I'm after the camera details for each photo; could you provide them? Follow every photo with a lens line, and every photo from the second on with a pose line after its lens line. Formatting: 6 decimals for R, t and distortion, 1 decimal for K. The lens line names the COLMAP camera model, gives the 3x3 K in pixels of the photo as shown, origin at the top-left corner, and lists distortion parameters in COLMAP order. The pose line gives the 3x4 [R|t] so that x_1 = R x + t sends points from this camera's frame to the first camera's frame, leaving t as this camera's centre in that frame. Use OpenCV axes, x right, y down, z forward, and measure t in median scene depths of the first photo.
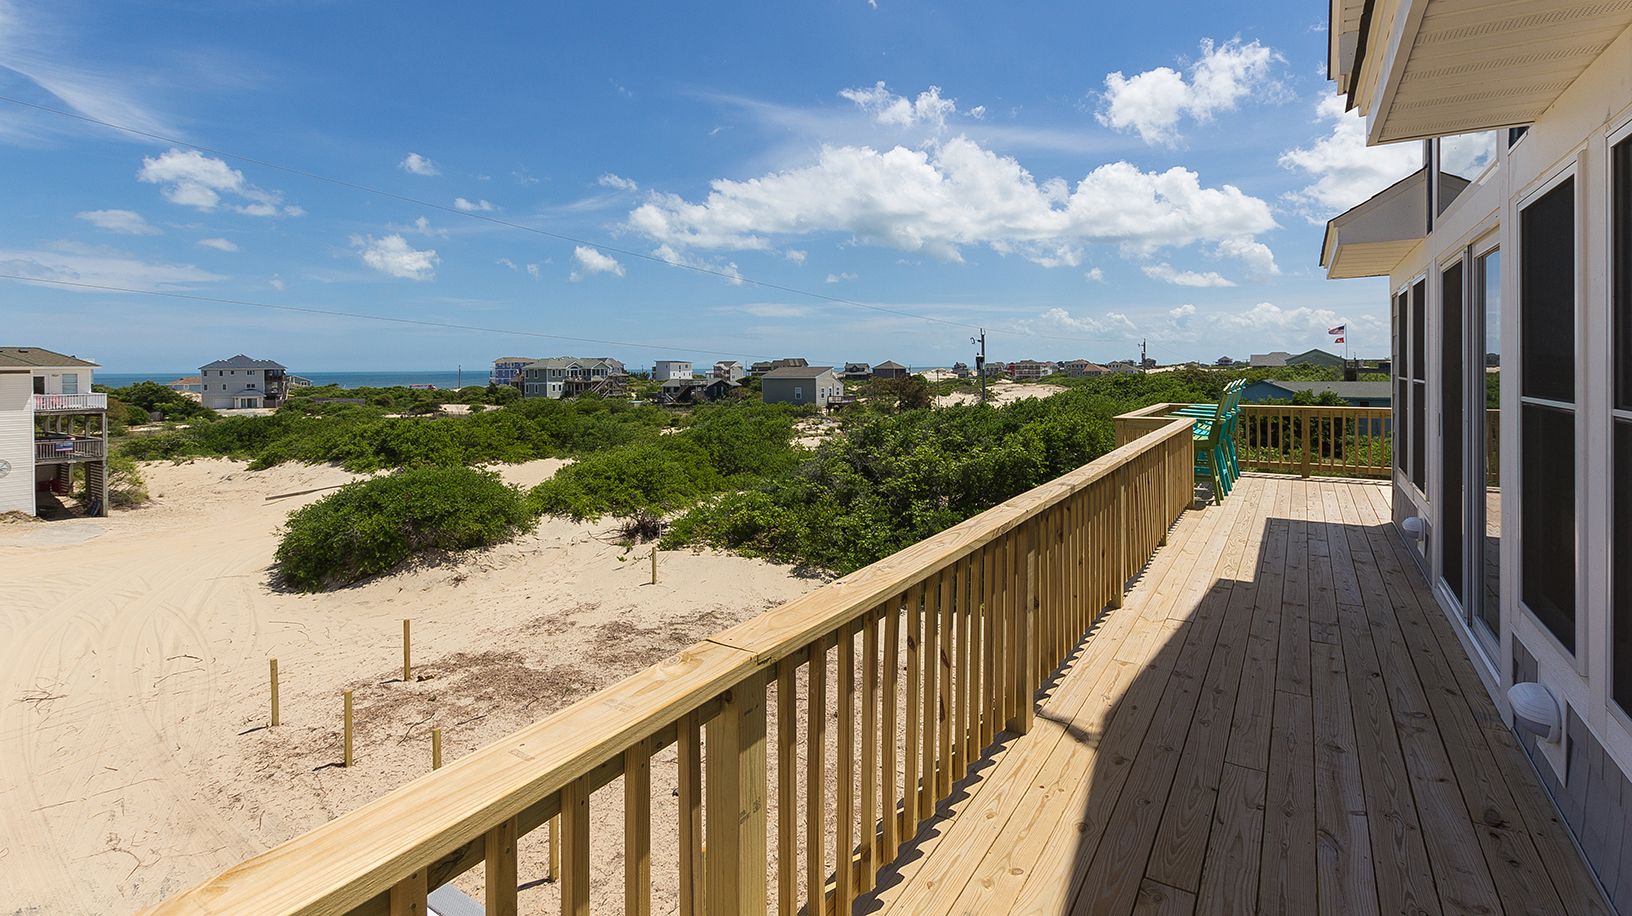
lens RADIAL K [[761.9, 0, 815.1], [0, 761.9, 389.6], [0, 0, 1]] dist [-0.001634, -0.000646]
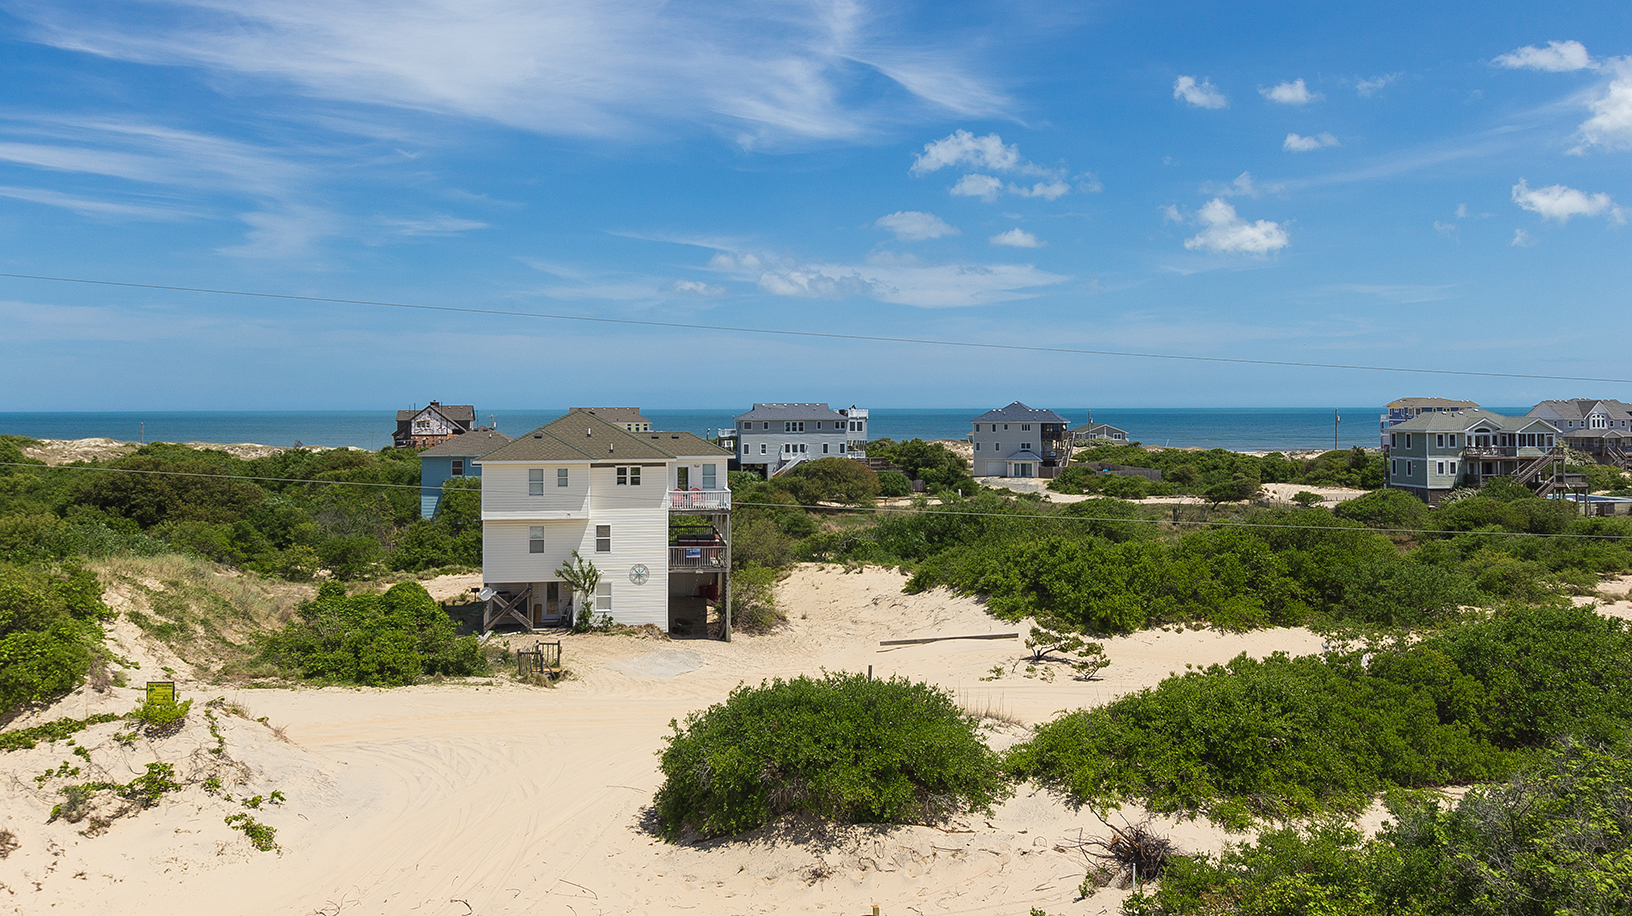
lens RADIAL K [[1328.0, 0, 816.0], [0, 1328.0, 458.0], [0, 0, 1]] dist [0.001348, 0.003110]
pose [[0.629416, 0.032534, -0.776387, 0.098731], [-0.011131, 0.999398, 0.032855, -0.034524], [0.776988, -0.012038, 0.629400, 0.083892]]
